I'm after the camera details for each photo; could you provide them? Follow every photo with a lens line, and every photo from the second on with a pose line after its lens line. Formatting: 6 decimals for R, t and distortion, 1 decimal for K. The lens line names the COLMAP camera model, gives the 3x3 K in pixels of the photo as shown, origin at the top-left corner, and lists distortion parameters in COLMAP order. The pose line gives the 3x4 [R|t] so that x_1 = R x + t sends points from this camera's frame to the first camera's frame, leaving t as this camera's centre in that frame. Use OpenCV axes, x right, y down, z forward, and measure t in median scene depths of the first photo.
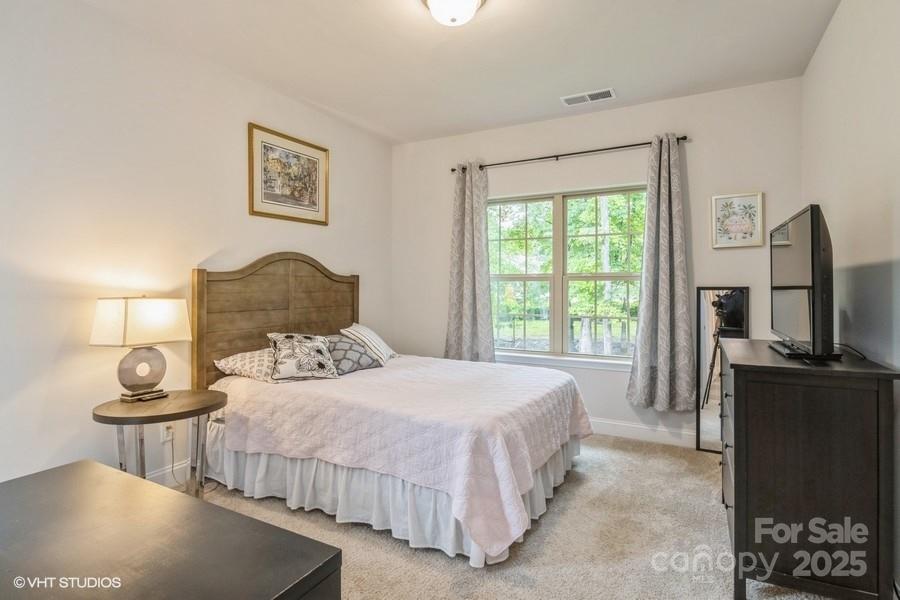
lens RADIAL K [[452.5, 0, 447.9], [0, 452.5, 294.1], [0, 0, 1]] dist [-0.002386, -0.000863]
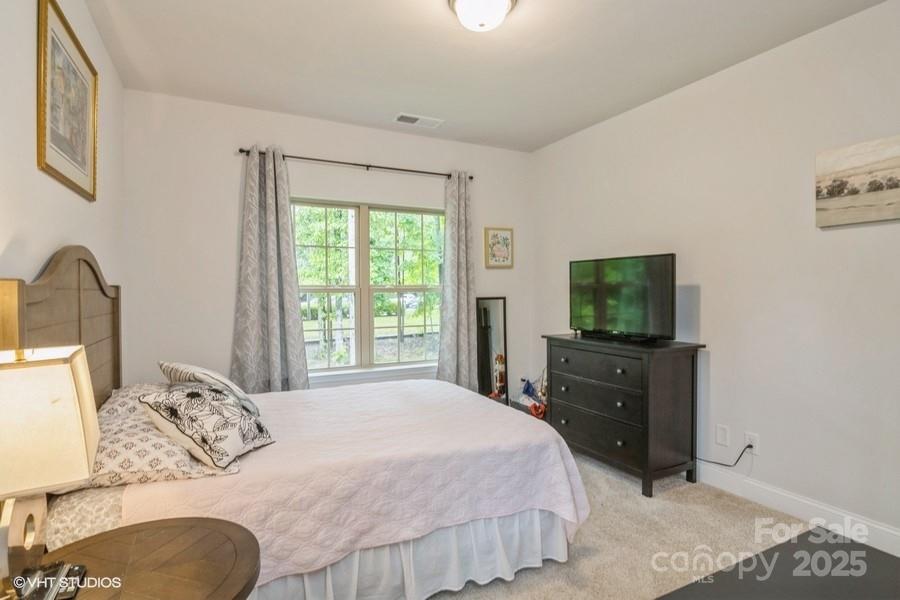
lens RADIAL K [[458.5, 0, 450.0], [0, 458.5, 300.0], [0, 0, 1]] dist [-0.024427, -0.000430]
pose [[0.576067, -0.020509, 0.817145, -0.533160], [0.013897, 0.999786, 0.015296, -0.028603], [-0.817284, 0.002544, 0.576229, 0.315589]]
